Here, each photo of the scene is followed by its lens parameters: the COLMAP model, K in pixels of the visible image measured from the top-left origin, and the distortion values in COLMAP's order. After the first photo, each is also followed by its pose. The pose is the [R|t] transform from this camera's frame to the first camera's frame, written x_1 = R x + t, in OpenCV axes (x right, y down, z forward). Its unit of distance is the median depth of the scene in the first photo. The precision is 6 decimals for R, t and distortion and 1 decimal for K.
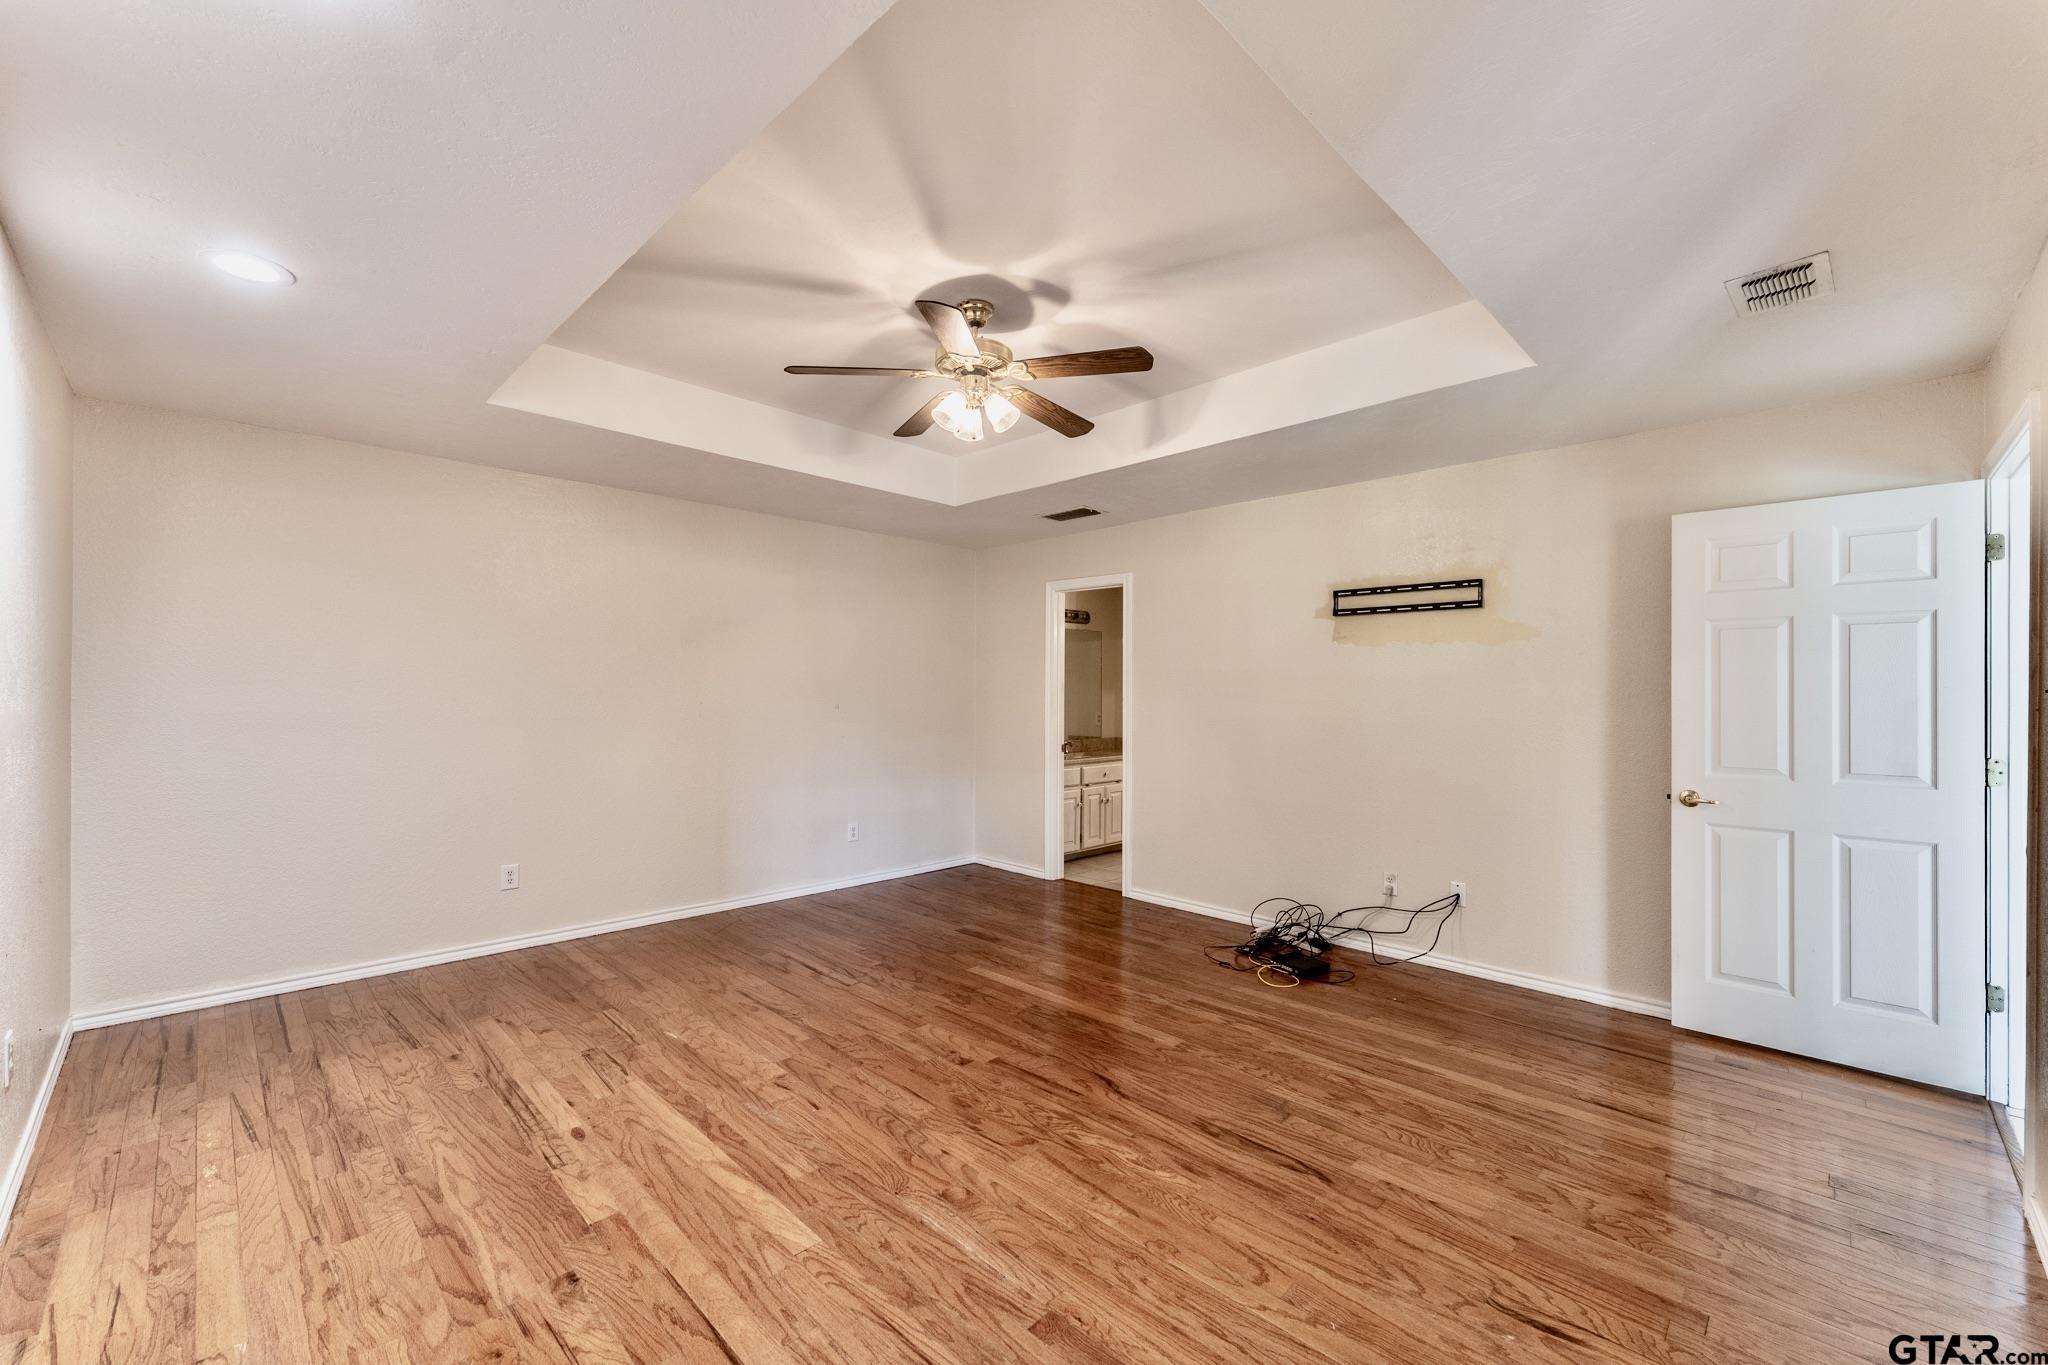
lens RADIAL K [[825.1, 0, 1013.4], [0, 825.1, 689.3], [0, 0, 1]] dist [0.004139, 0.000442]
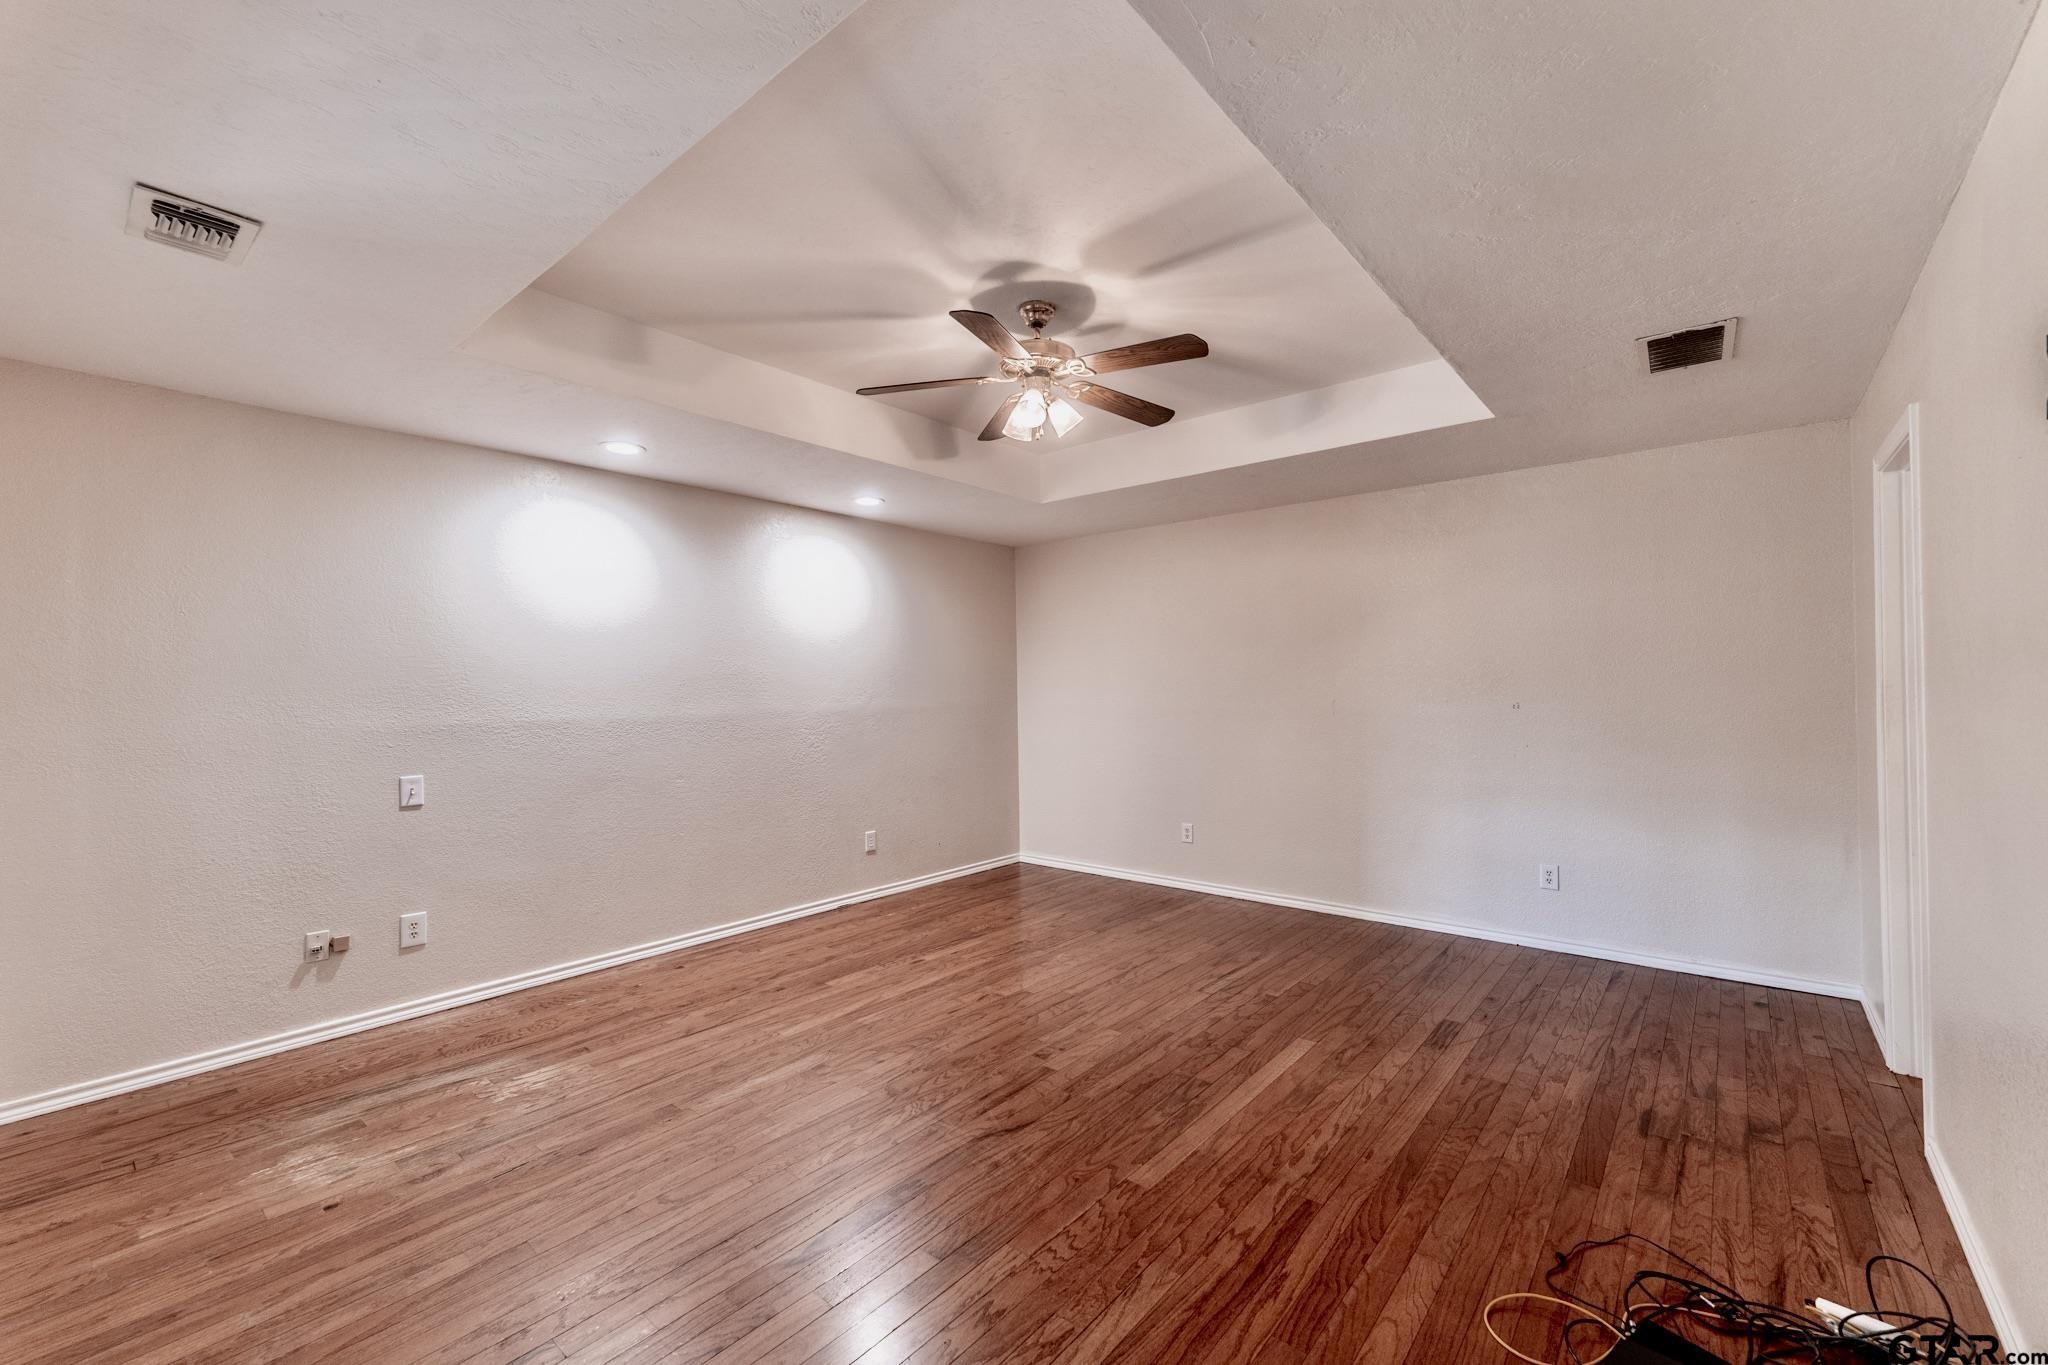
lens RADIAL K [[825.1, 0, 1029.8], [0, 825.1, 696.0], [0, 0, 1]] dist [0.004139, 0.000442]
pose [[0.095704, -0.002491, -0.995407, 0.859688], [0.015540, 0.999879, -0.001008, 0.007236], [0.995289, -0.015372, 0.095731, 0.805952]]
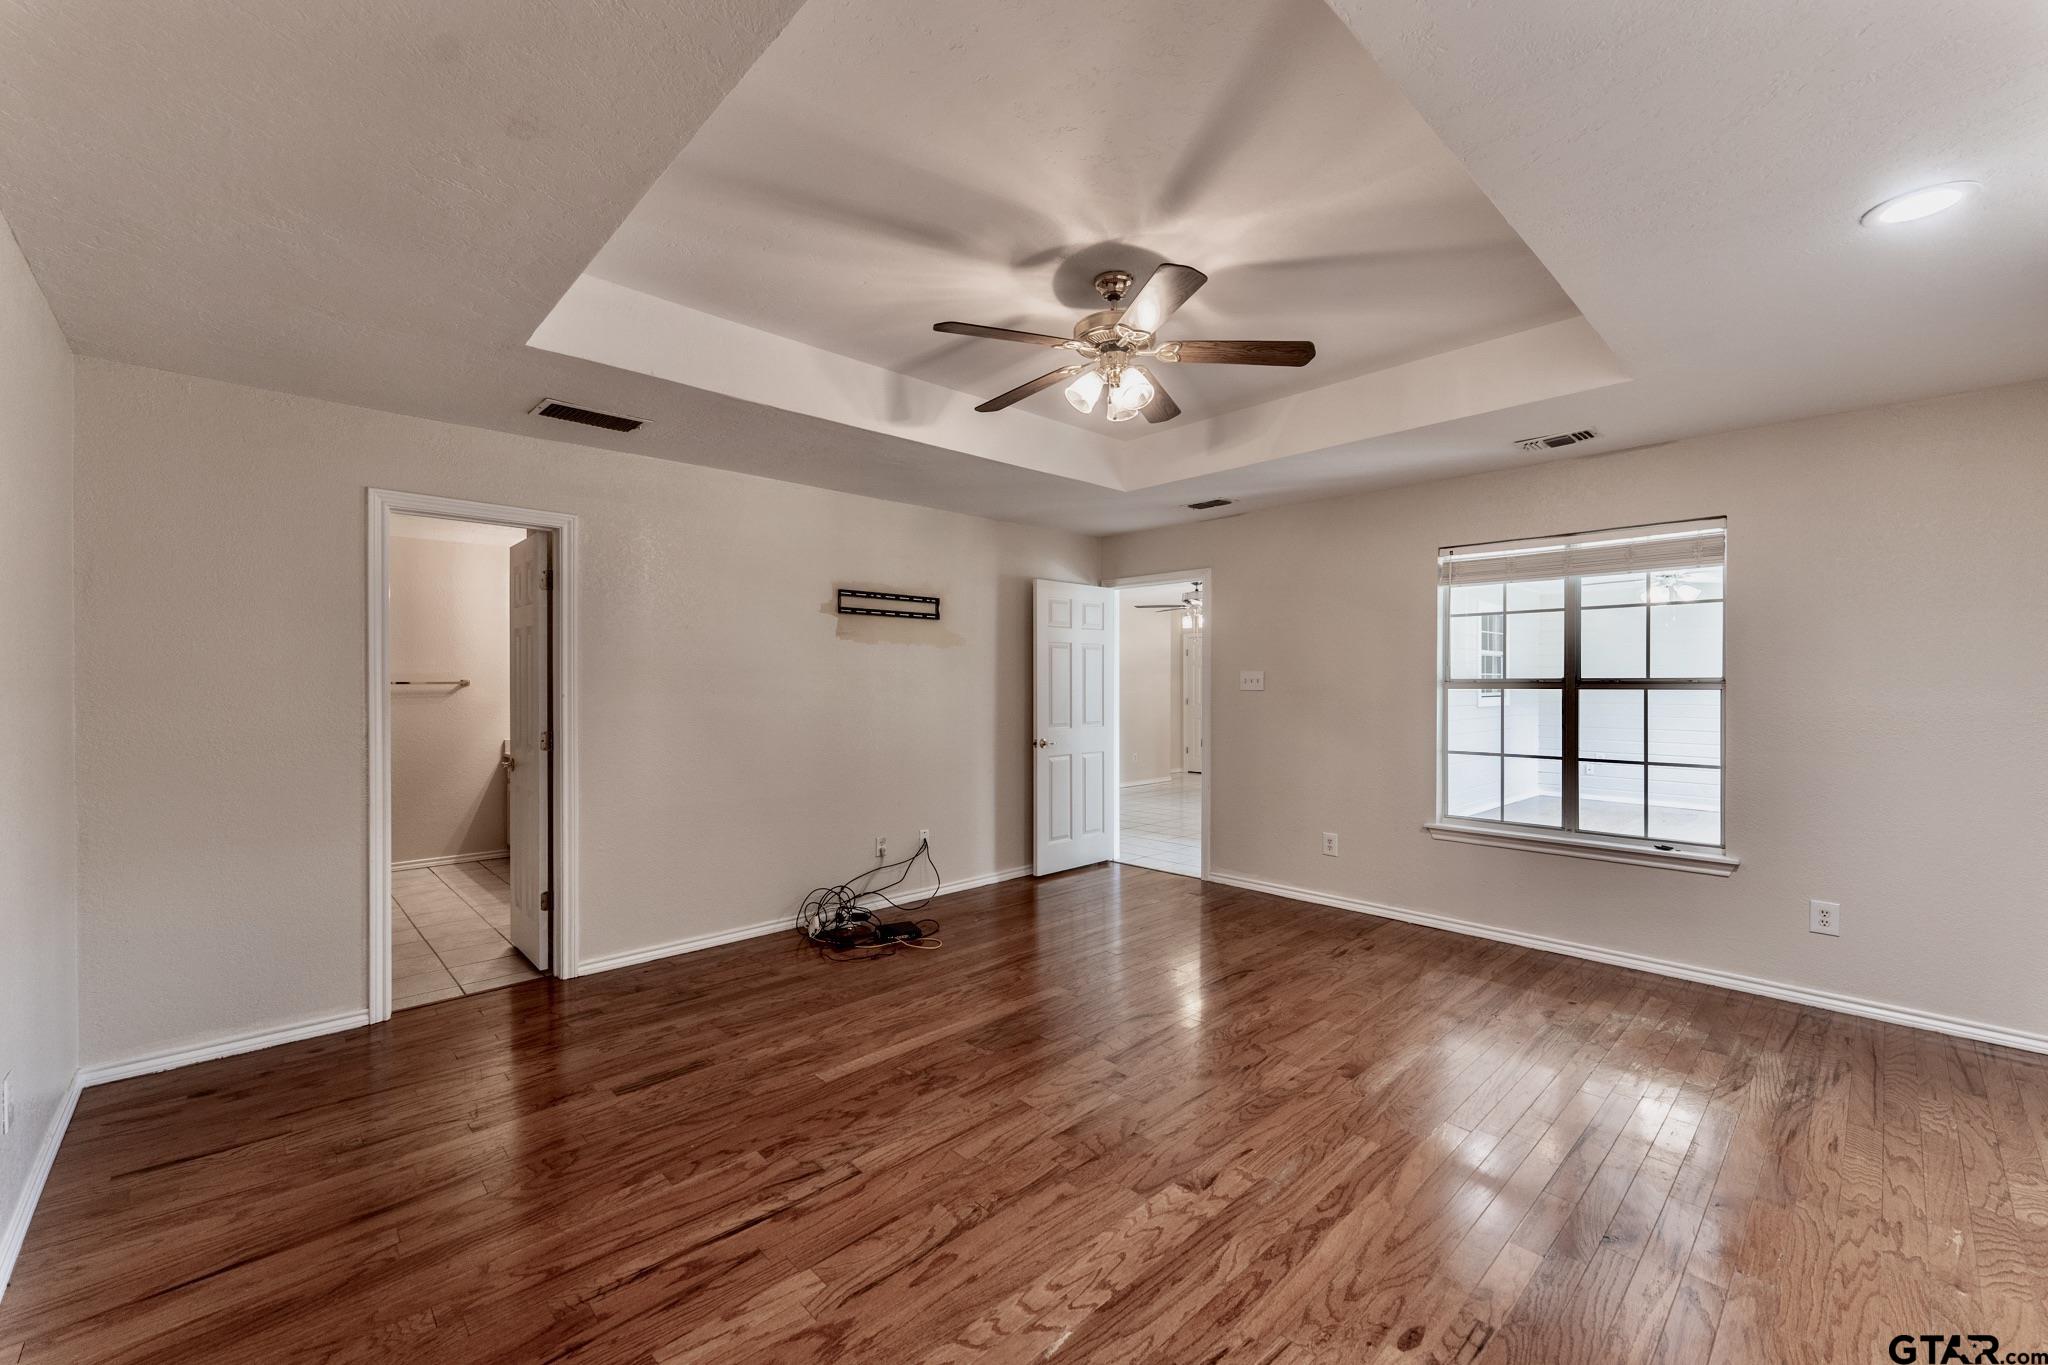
lens RADIAL K [[825.1, 0, 1030.4], [0, 825.1, 687.4], [0, 0, 1]] dist [0.004139, 0.000442]
pose [[0.016028, -0.011005, 0.999811, -0.908233], [-0.001734, 0.999938, 0.011034, -0.005544], [-0.999870, -0.001911, 0.016008, 0.979642]]
